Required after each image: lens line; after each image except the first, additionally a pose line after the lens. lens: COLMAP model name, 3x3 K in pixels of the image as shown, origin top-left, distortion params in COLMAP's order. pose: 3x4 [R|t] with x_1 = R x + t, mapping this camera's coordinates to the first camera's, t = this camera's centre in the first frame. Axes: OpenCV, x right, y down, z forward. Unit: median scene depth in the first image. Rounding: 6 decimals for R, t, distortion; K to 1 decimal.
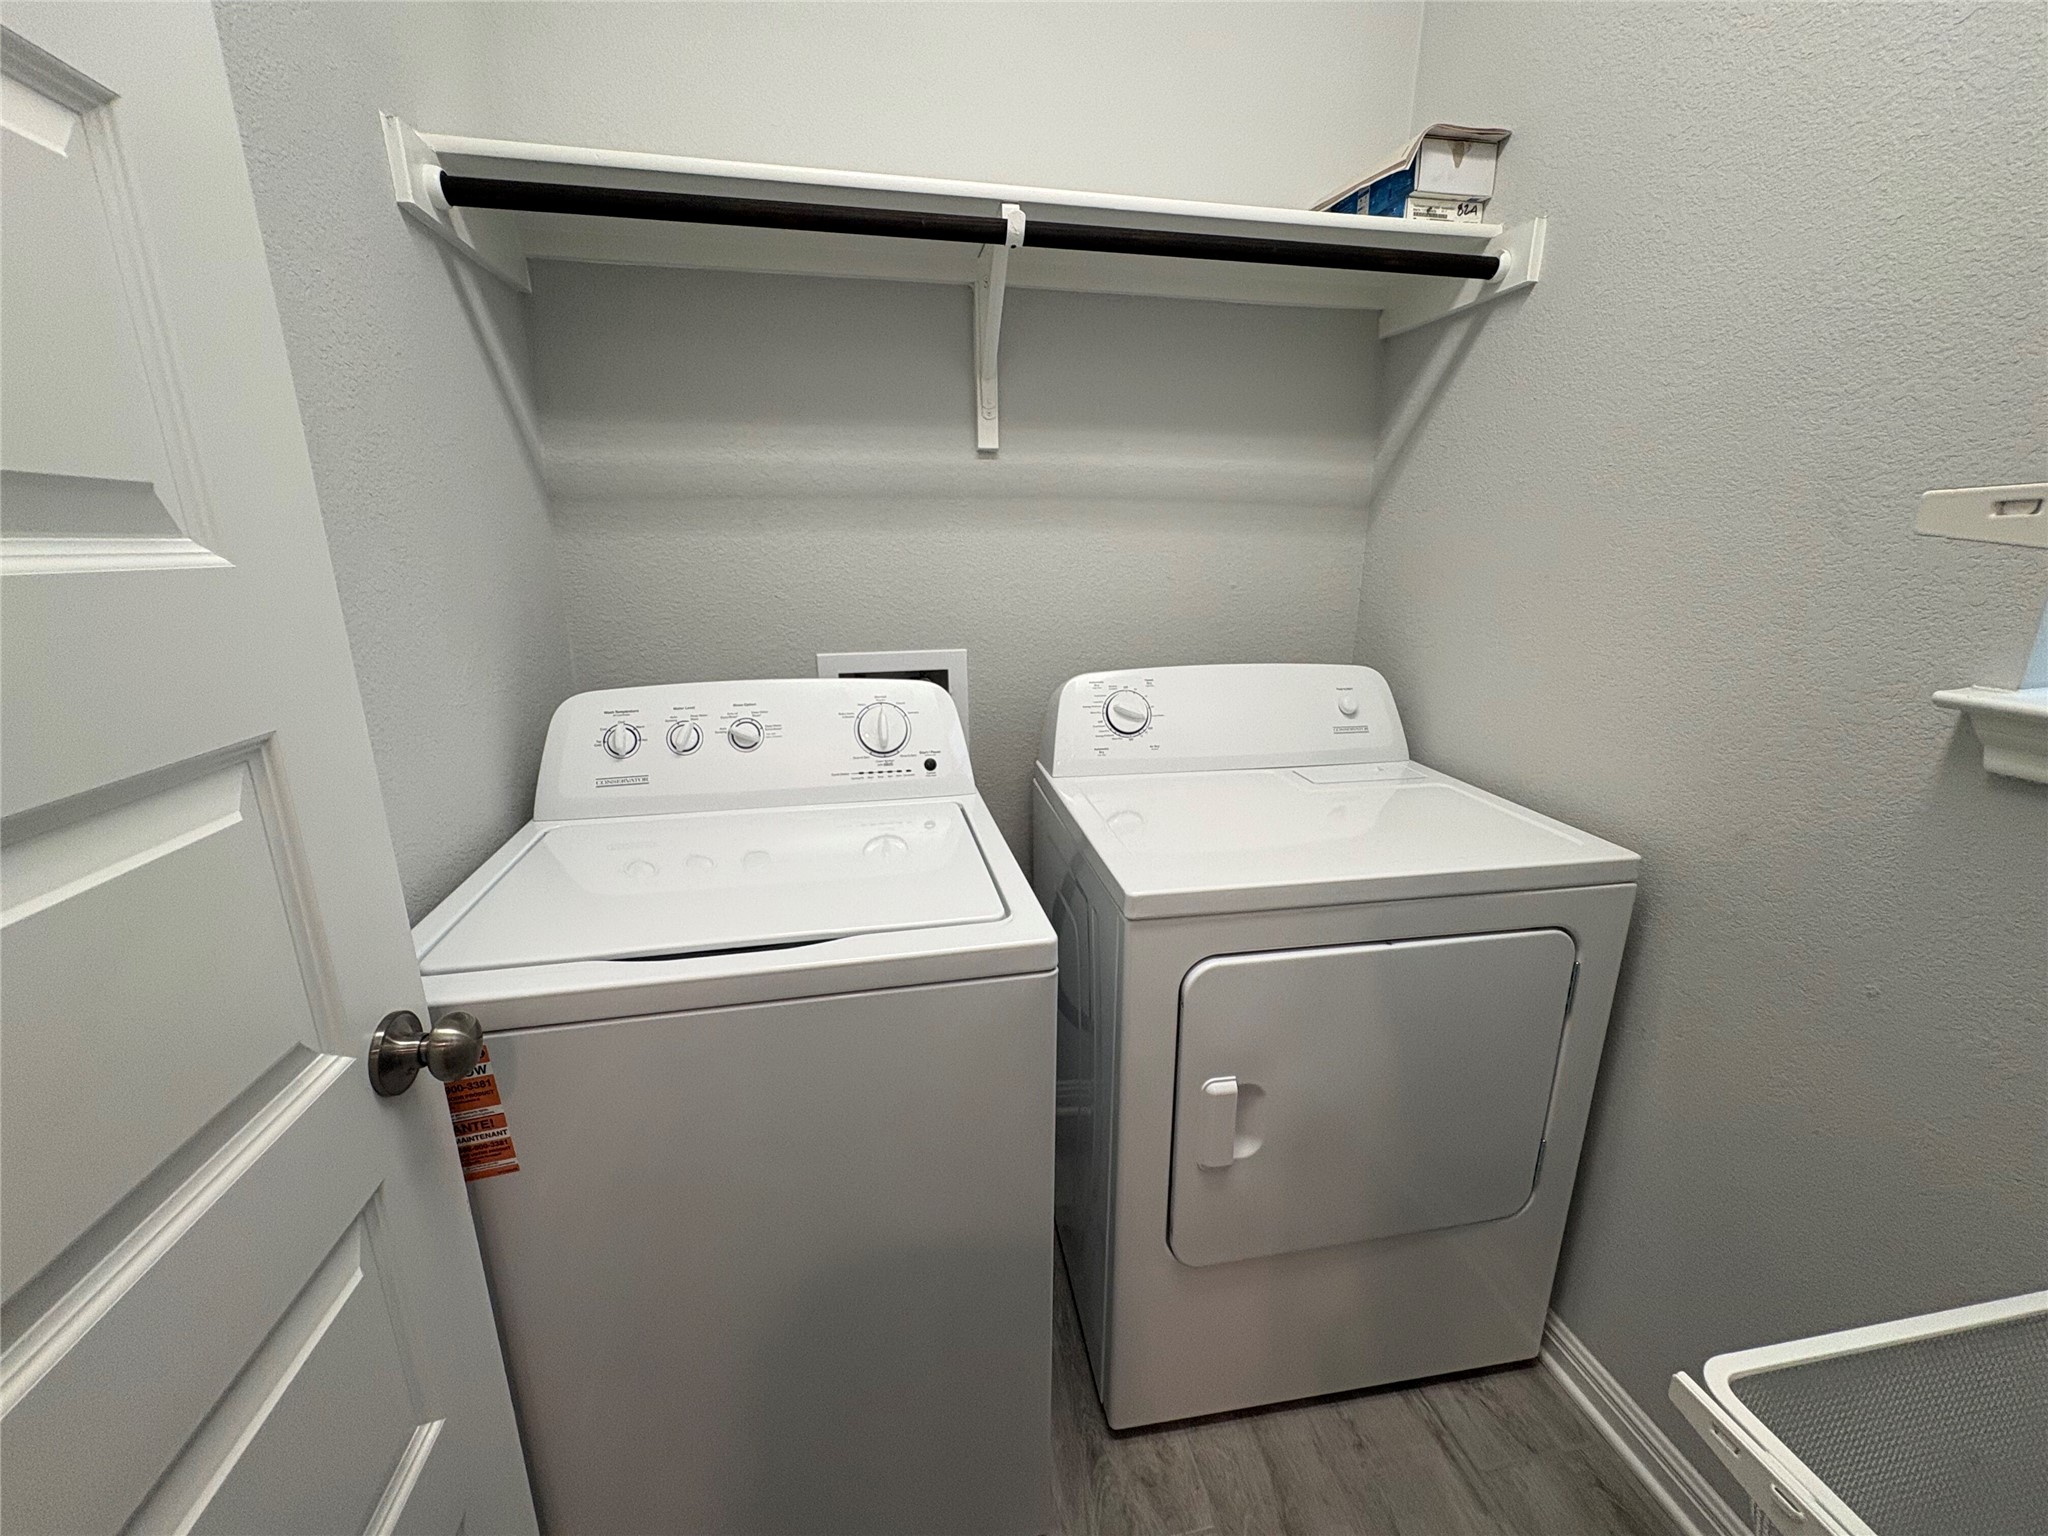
lens RADIAL K [[812.5, 0, 1024.0], [0, 812.5, 768.0], [0, 0, 1]] dist [-0.000117, -0.000067]
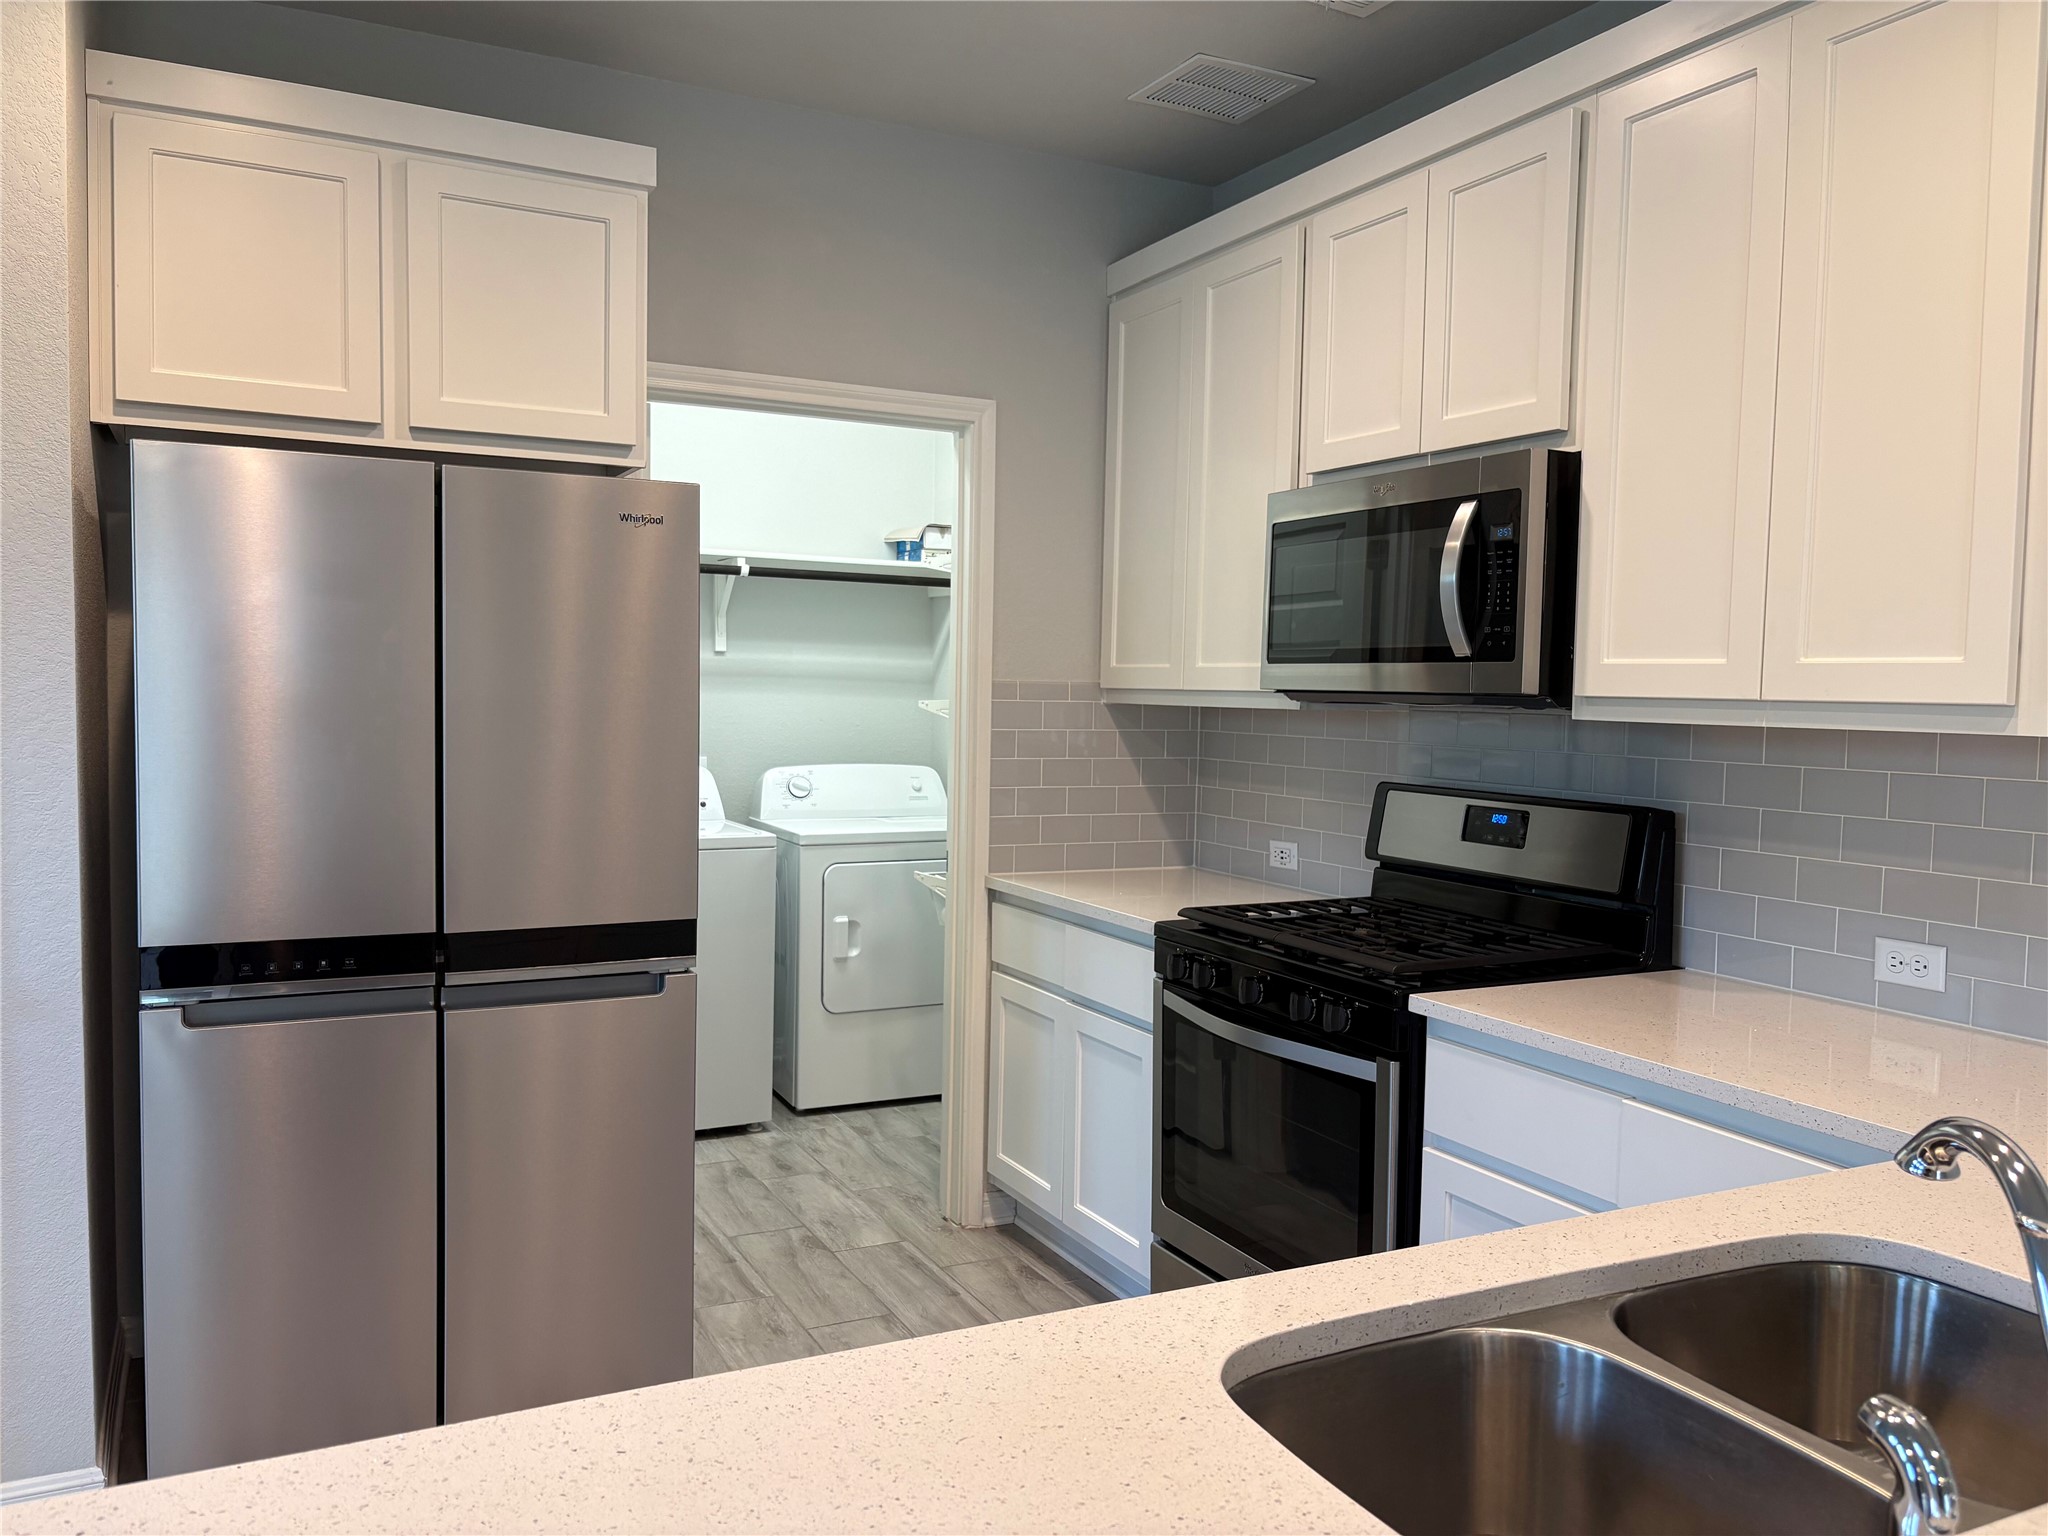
lens RADIAL K [[1550.0, 0, 1024.0], [0, 1550.0, 768.0], [0, 0, 1]] dist [0.040174, -0.004414]
pose [[0.964527, -0.000823, 0.263983, -0.370436], [0.055676, 0.978136, -0.200375, 0.736222], [-0.258047, 0.207965, 0.943484, -2.940533]]
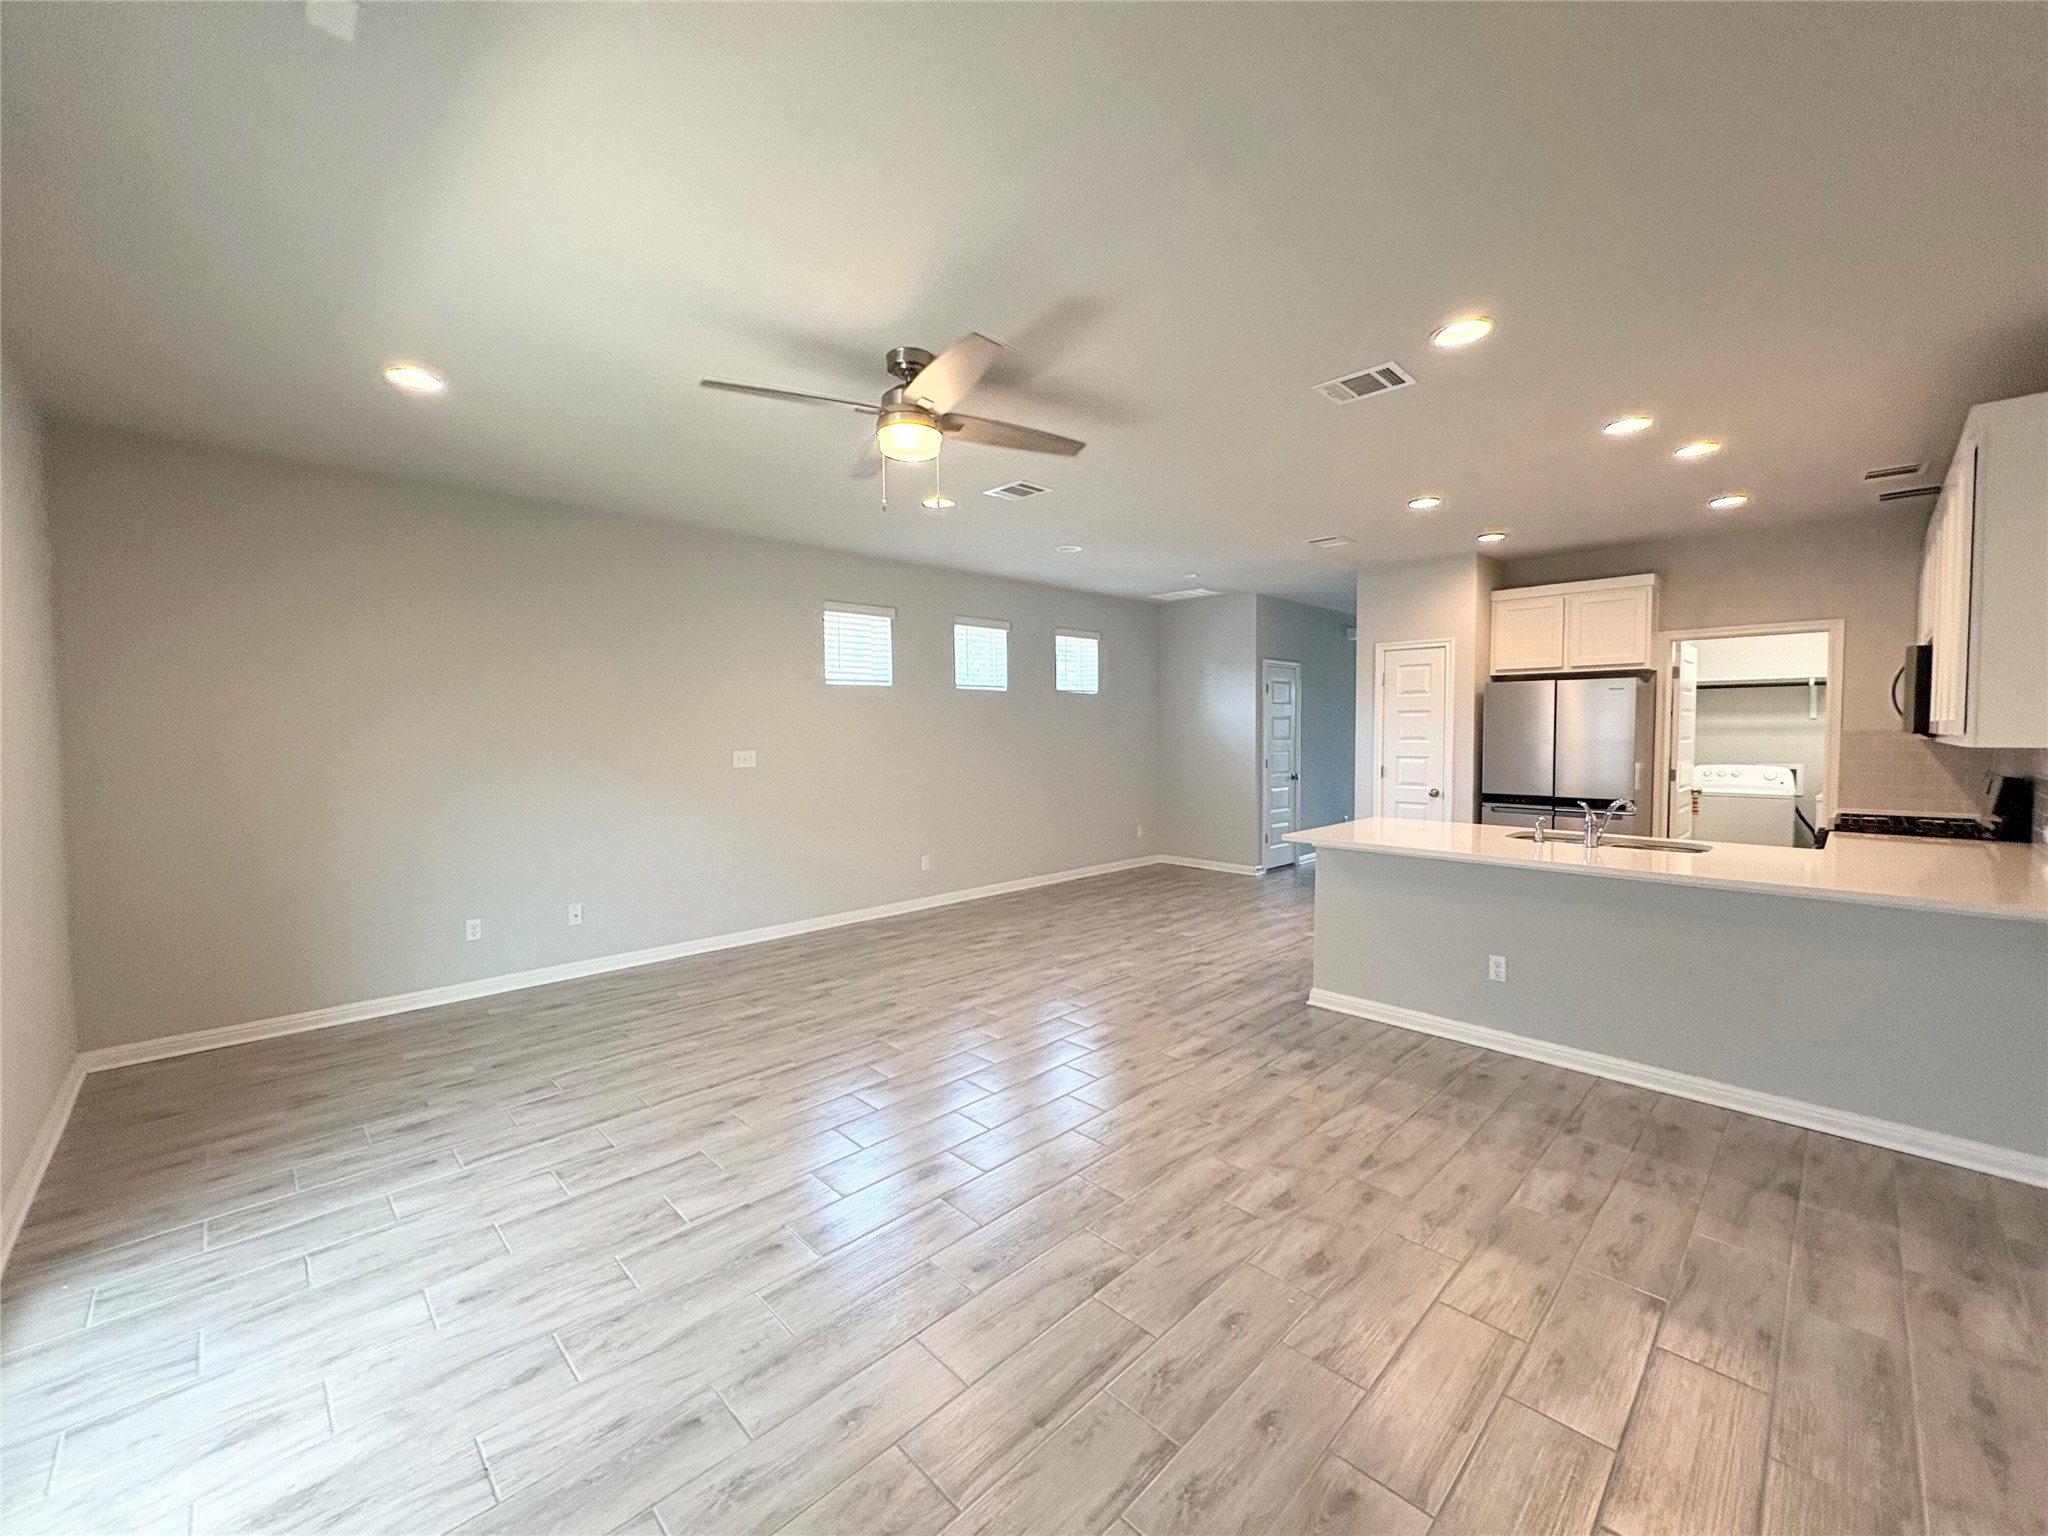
lens RADIAL K [[812.5, 0, 1024.0], [0, 812.5, 768.0], [0, 0, 1]] dist [-0.000117, -0.000067]
pose [[0.549823, 0.032869, -0.834634, 1.461344], [-0.213531, 0.971554, -0.102405, 1.382125], [0.807527, 0.234525, 0.541201, -5.373709]]
